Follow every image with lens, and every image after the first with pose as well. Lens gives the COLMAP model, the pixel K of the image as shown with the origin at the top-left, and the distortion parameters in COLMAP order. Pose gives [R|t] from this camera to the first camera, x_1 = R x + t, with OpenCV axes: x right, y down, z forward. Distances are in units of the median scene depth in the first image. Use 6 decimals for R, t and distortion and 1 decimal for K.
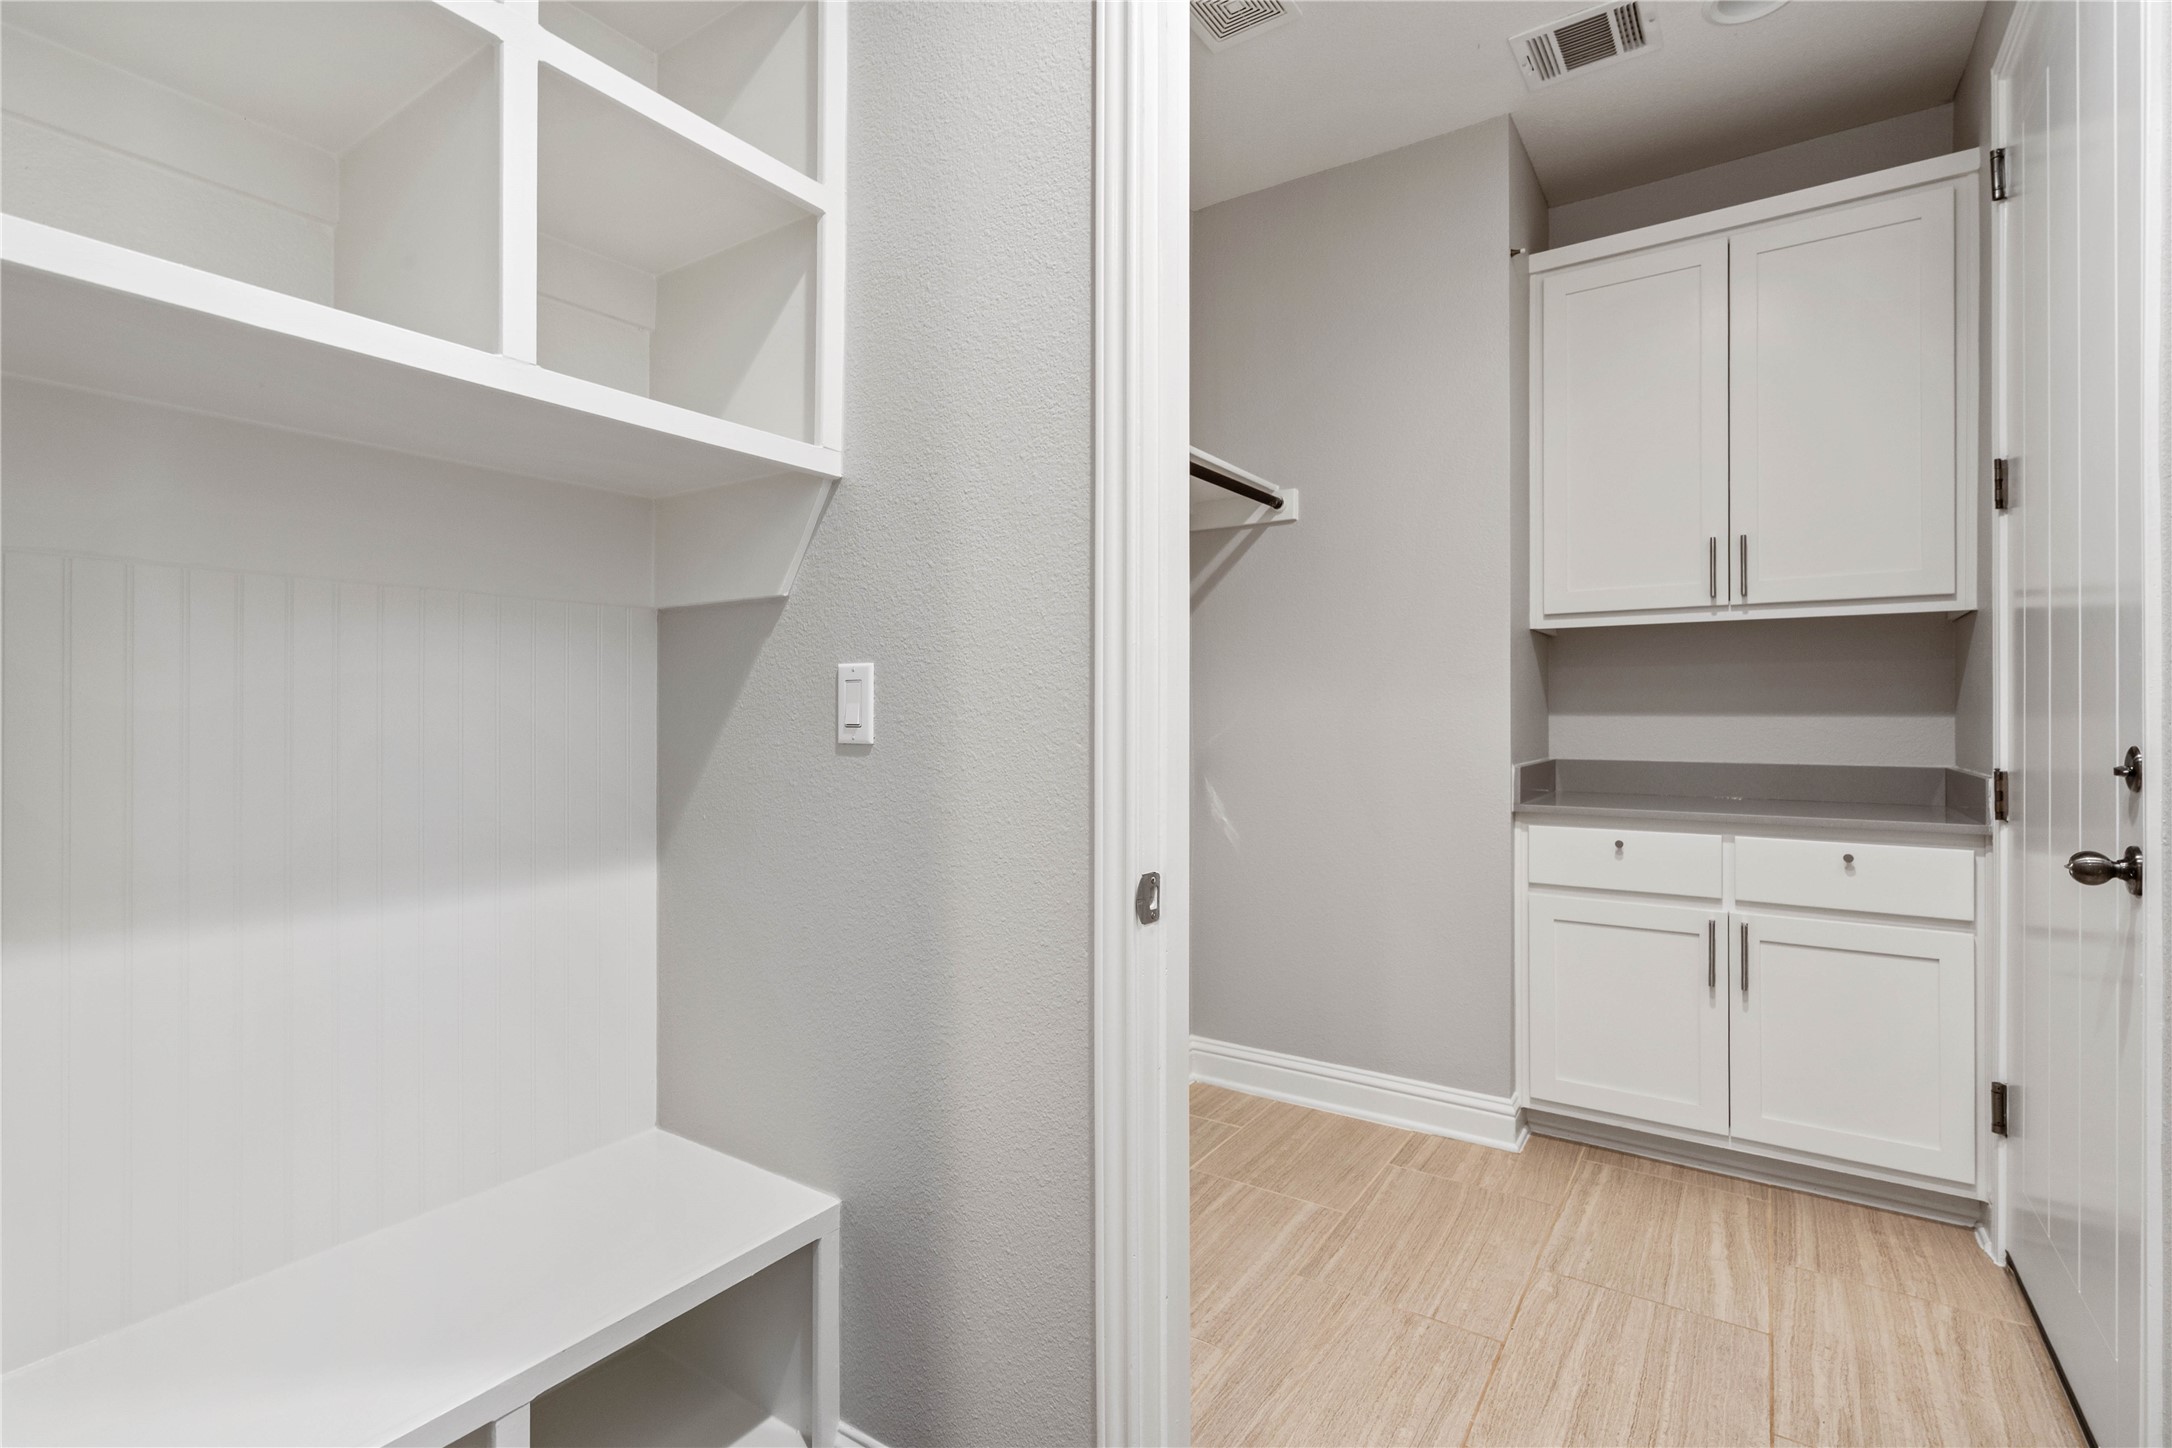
lens RADIAL K [[1004.9, 0, 1088.8], [0, 1004.9, 713.5], [0, 0, 1]] dist [0.002874, 0.001112]
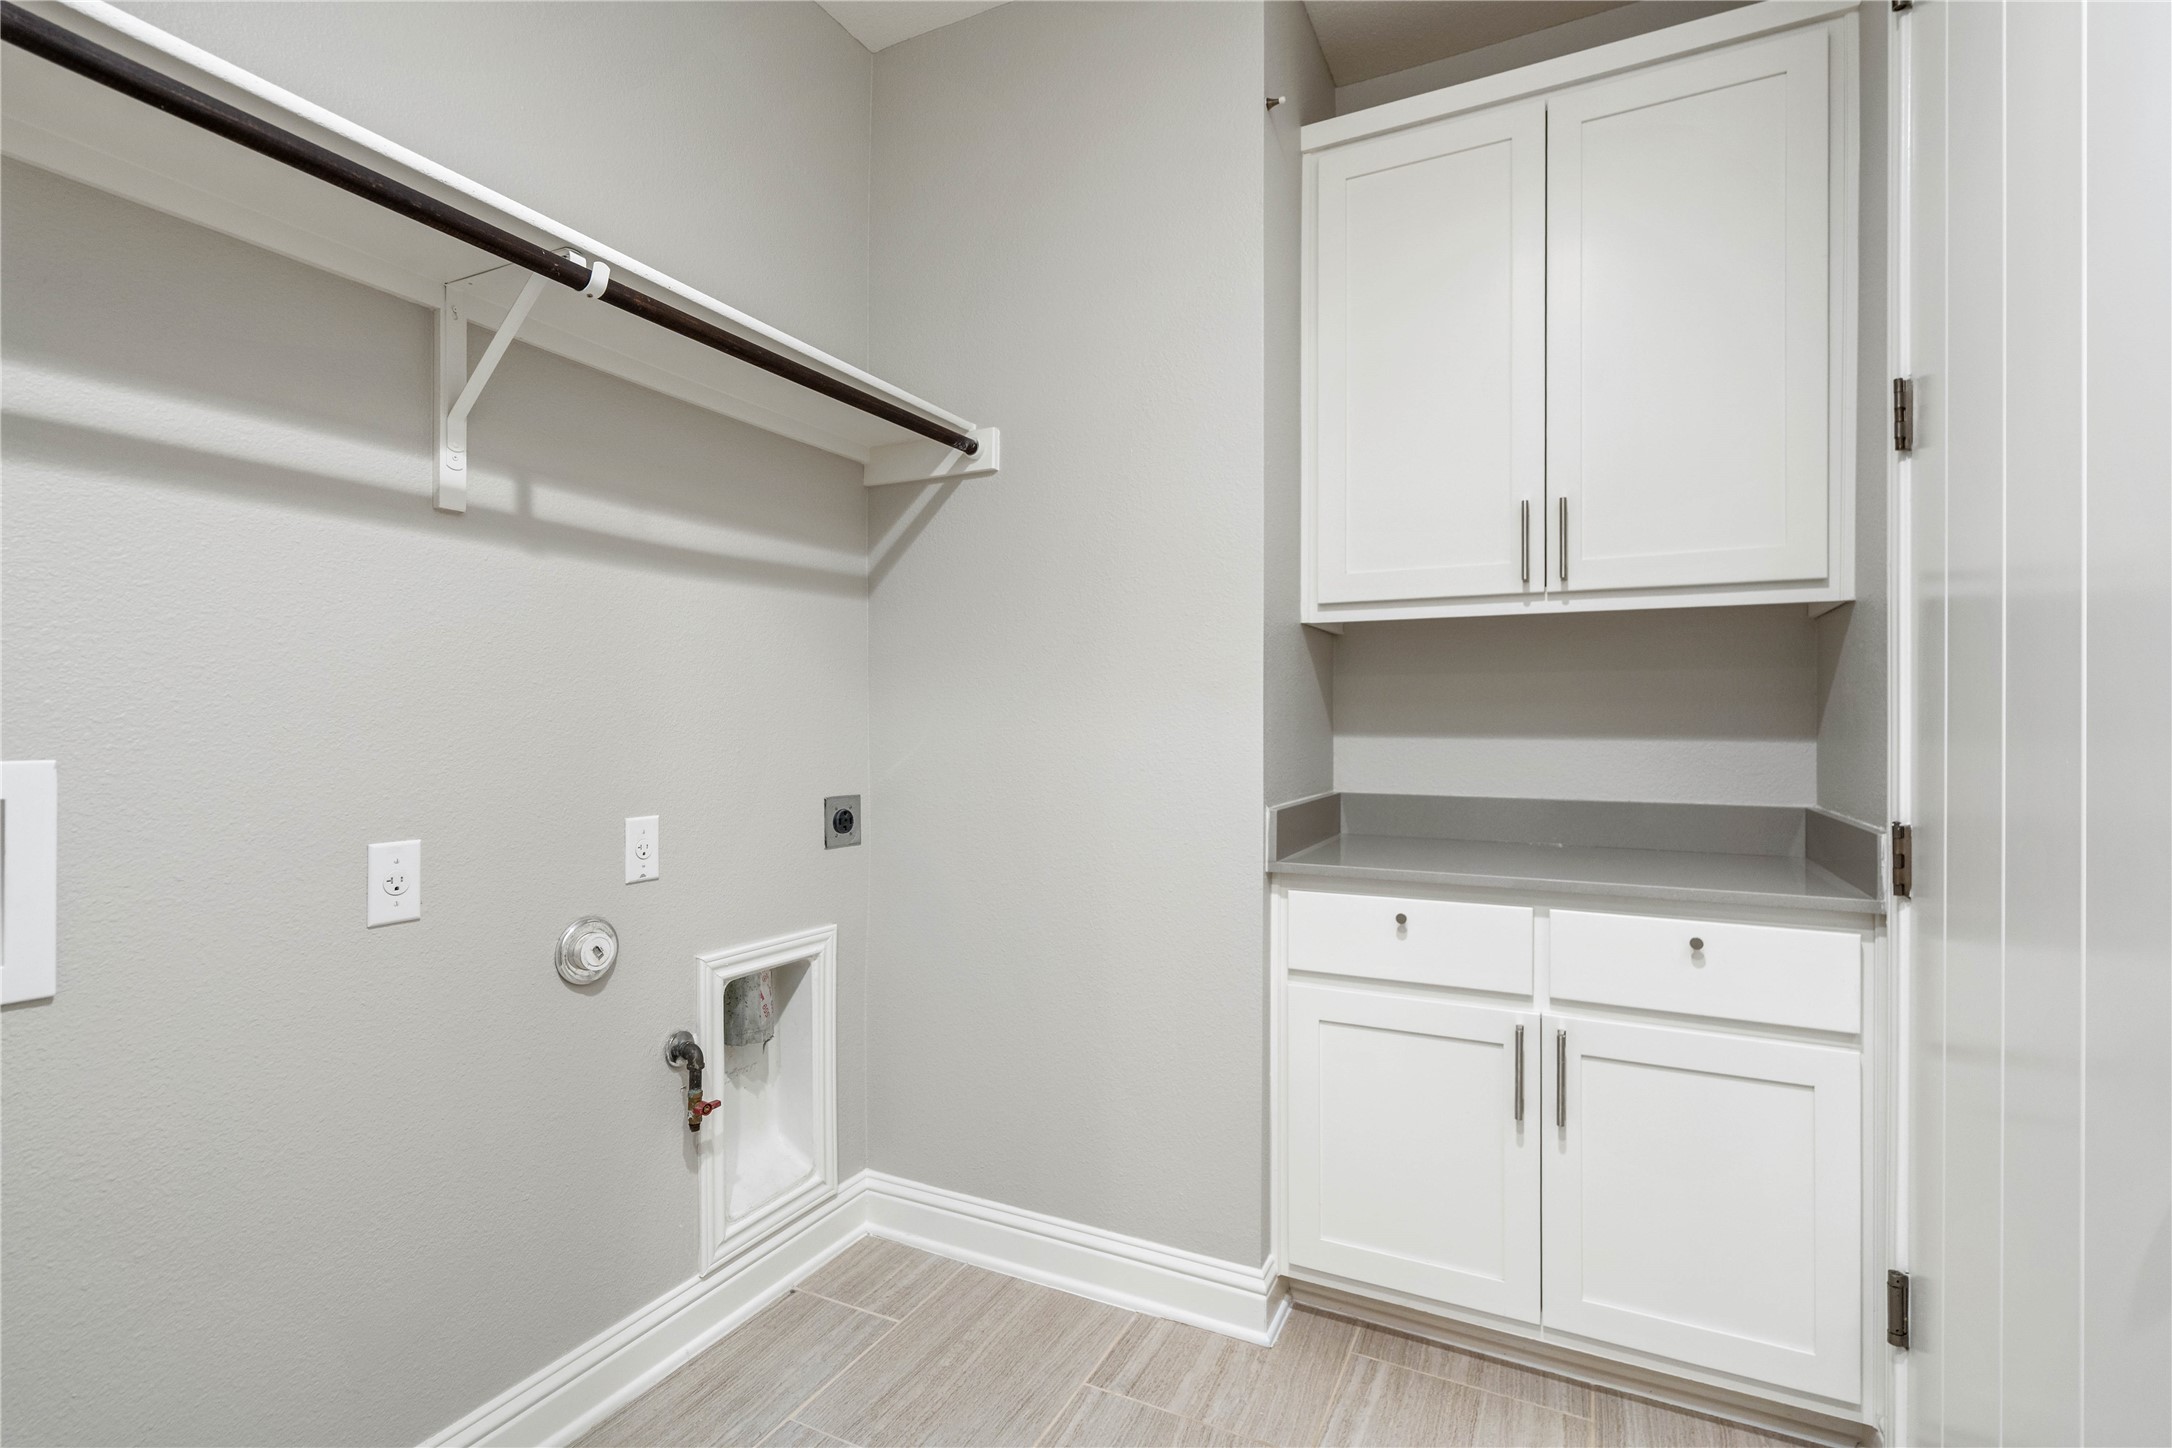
lens RADIAL K [[1004.9, 0, 1083.8], [0, 1004.9, 725.3], [0, 0, 1]] dist [0.002874, 0.001112]
pose [[0.992347, 0.002287, 0.123461, 0.211833], [-0.002532, 0.999995, 0.001830, -0.009890], [-0.123456, -0.002128, 0.992348, 0.311955]]
